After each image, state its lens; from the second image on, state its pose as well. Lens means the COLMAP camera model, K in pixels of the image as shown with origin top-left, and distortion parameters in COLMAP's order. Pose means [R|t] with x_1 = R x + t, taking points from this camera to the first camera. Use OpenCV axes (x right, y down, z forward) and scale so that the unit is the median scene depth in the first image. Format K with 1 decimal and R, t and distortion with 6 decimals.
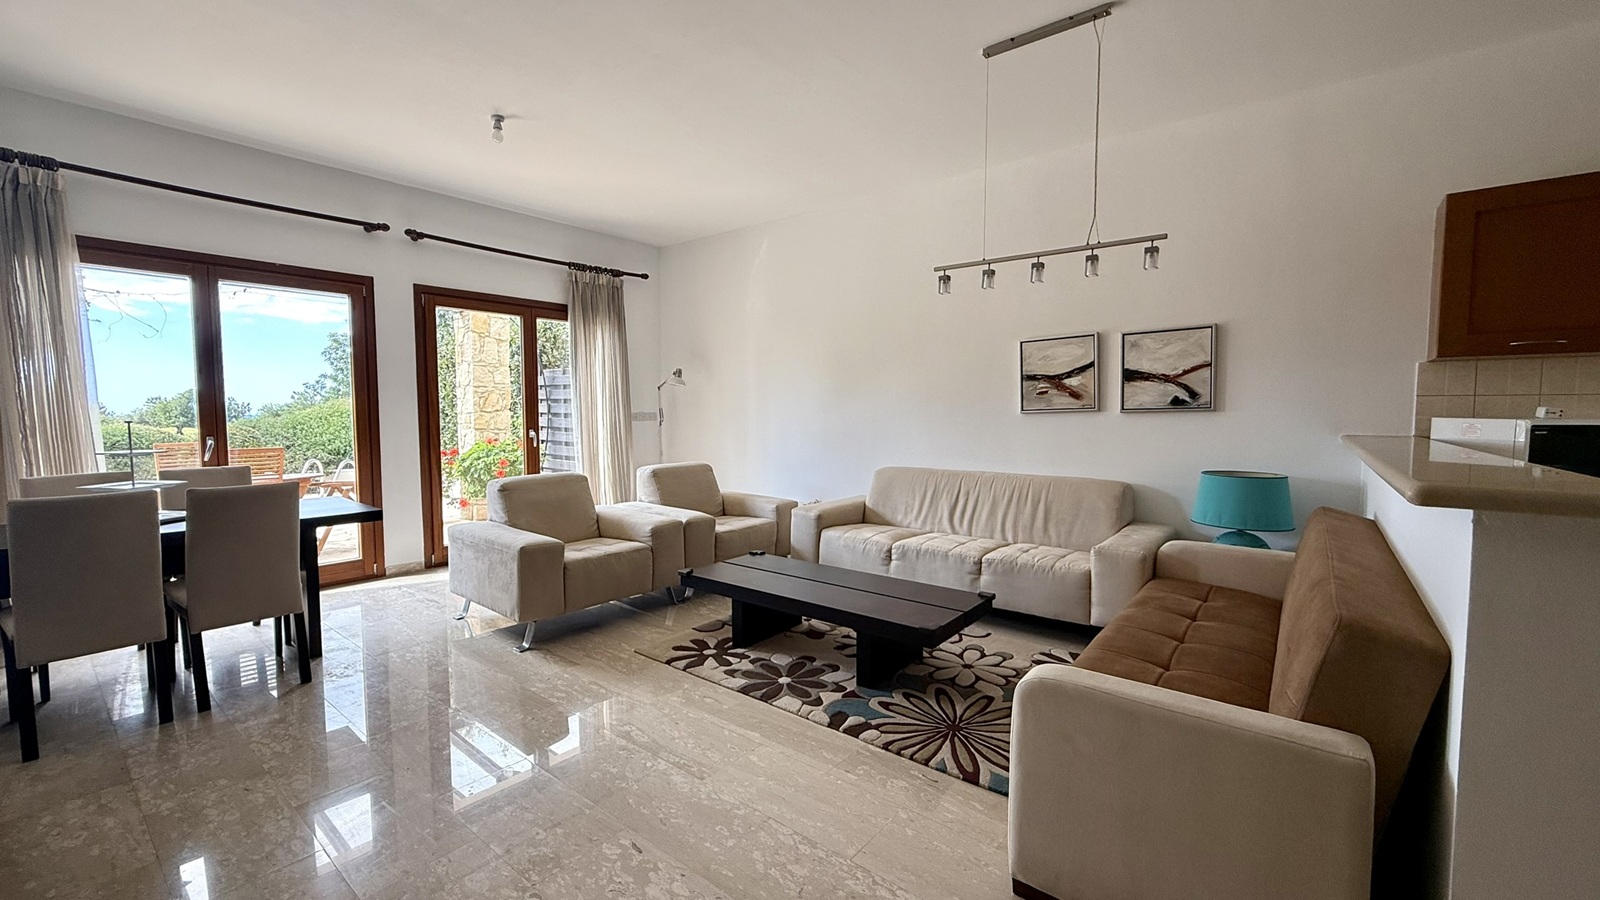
lens RADIAL K [[634.0, 0, 794.2], [0, 634.0, 449.3], [0, 0, 1]] dist [-0.001988, 0.000506]
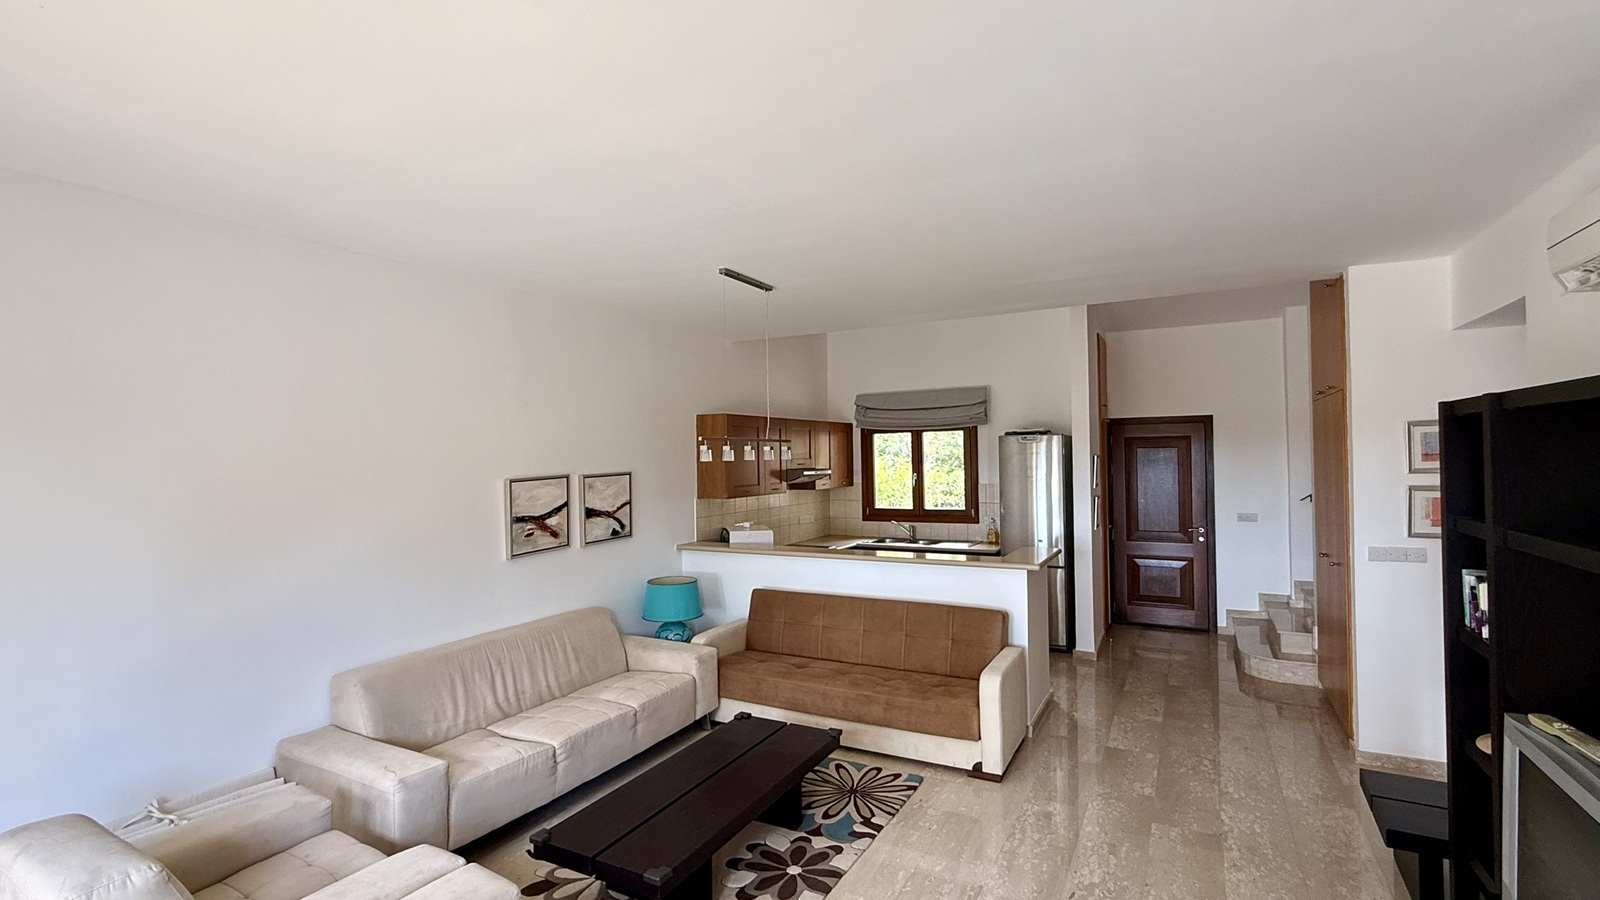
lens RADIAL K [[719.3, 0, 808.0], [0, 719.3, 452.2], [0, 0, 1]] dist [0.000890, 0.000024]
pose [[-0.189687, 0.007624, 0.981815, -0.835940], [0.073327, 0.997287, 0.006423, -0.209627], [-0.979103, 0.073212, -0.189732, 0.868161]]
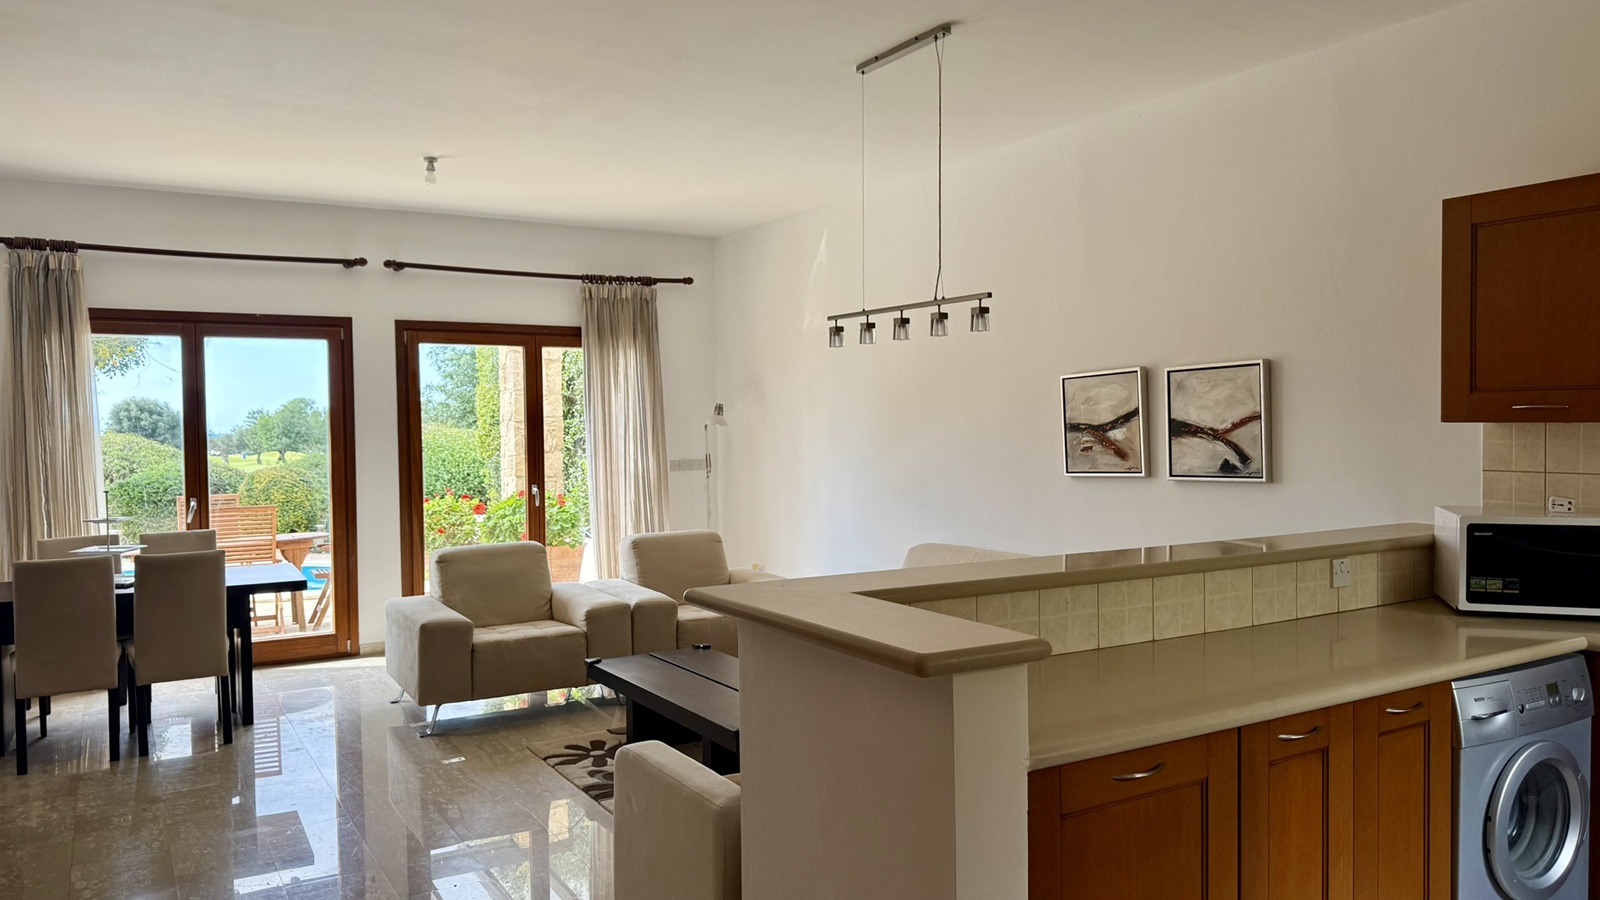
lens RADIAL K [[1115.4, 0, 800.6], [0, 1115.4, 456.7], [0, 0, 1]] dist [0.059441, -0.077272]
pose [[0.942011, 0.000325, -0.335583, 0.565734], [-0.009636, 0.999613, -0.026081, -0.048873], [0.335445, 0.027802, 0.941650, -0.338638]]
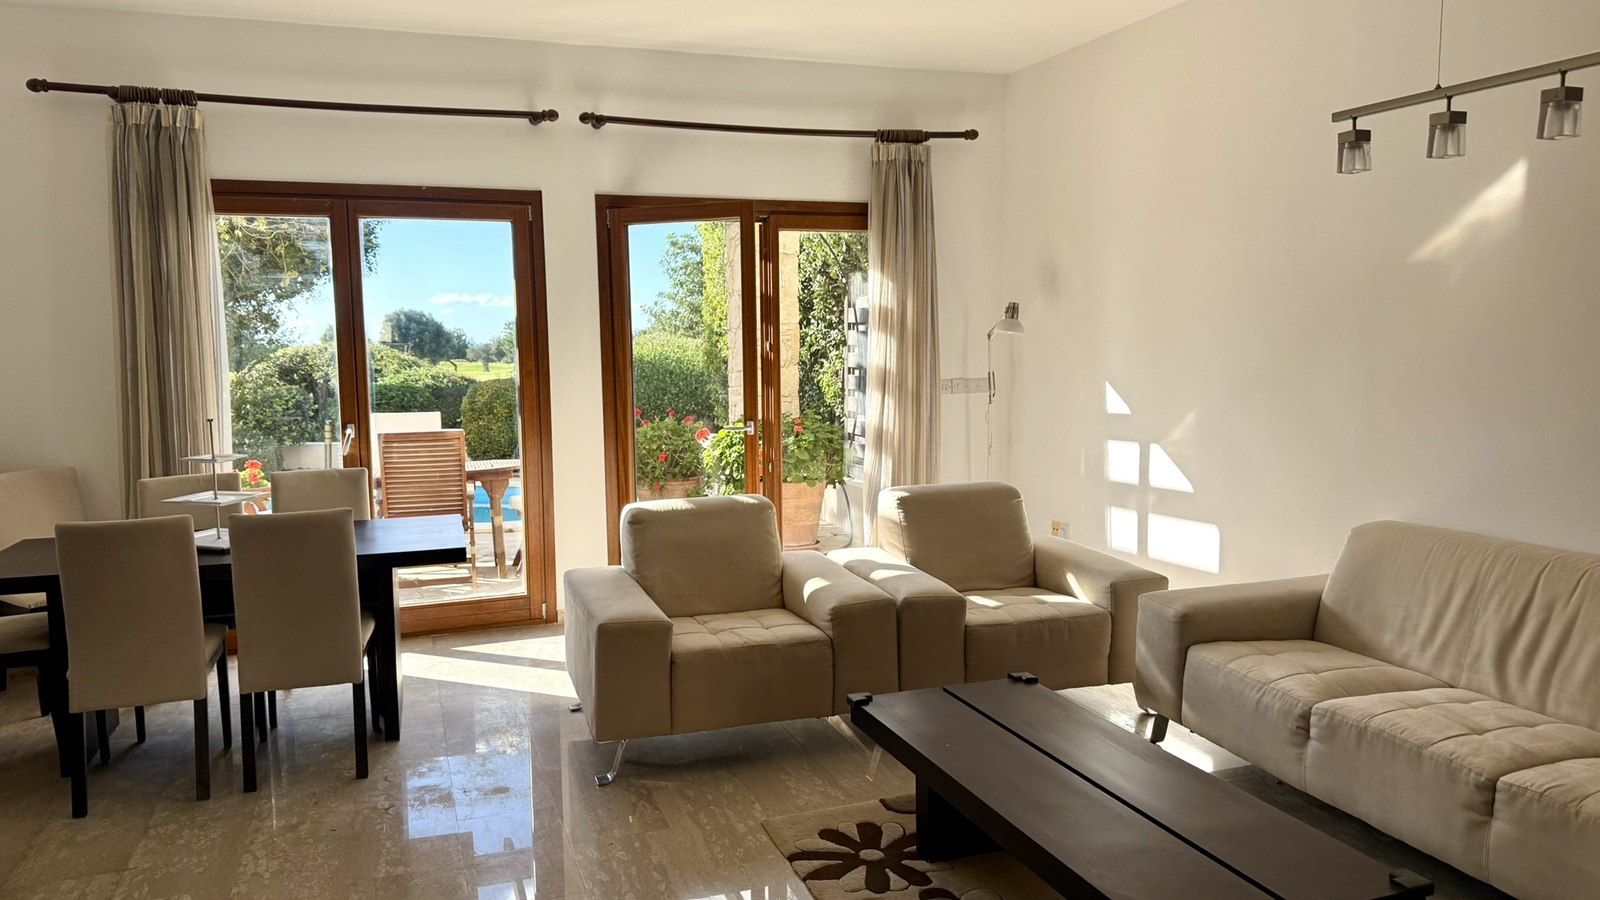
lens RADIAL K [[1115.4, 0, 798.4], [0, 1115.4, 449.7], [0, 0, 1]] dist [0.059441, -0.077272]
pose [[0.855658, 0.044080, -0.515662, 0.260210], [-0.020954, 0.998500, 0.050583, -0.071640], [0.517118, -0.032476, 0.855298, 0.115244]]
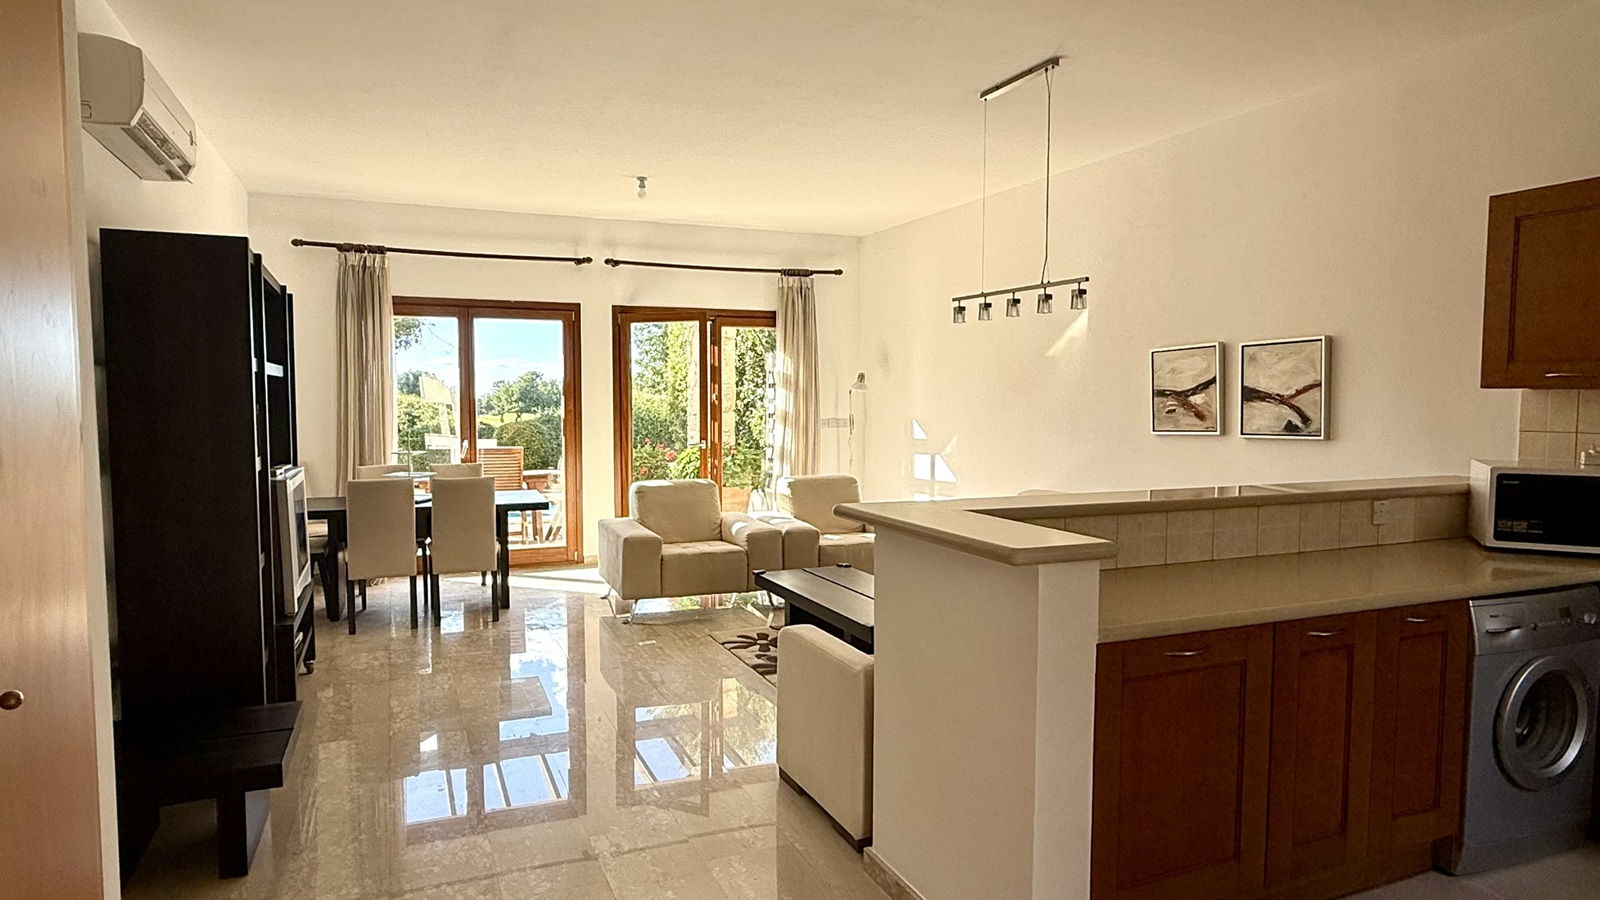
lens RADIAL K [[934.0, 0, 797.0], [0, 934.0, 455.6], [0, 0, 1]] dist [-0.012730, 0.011434]
pose [[0.885363, 0.032516, -0.463762, 0.587544], [-0.030962, 0.999460, 0.010966, -0.030288], [0.463868, 0.004651, 0.885892, -0.391634]]
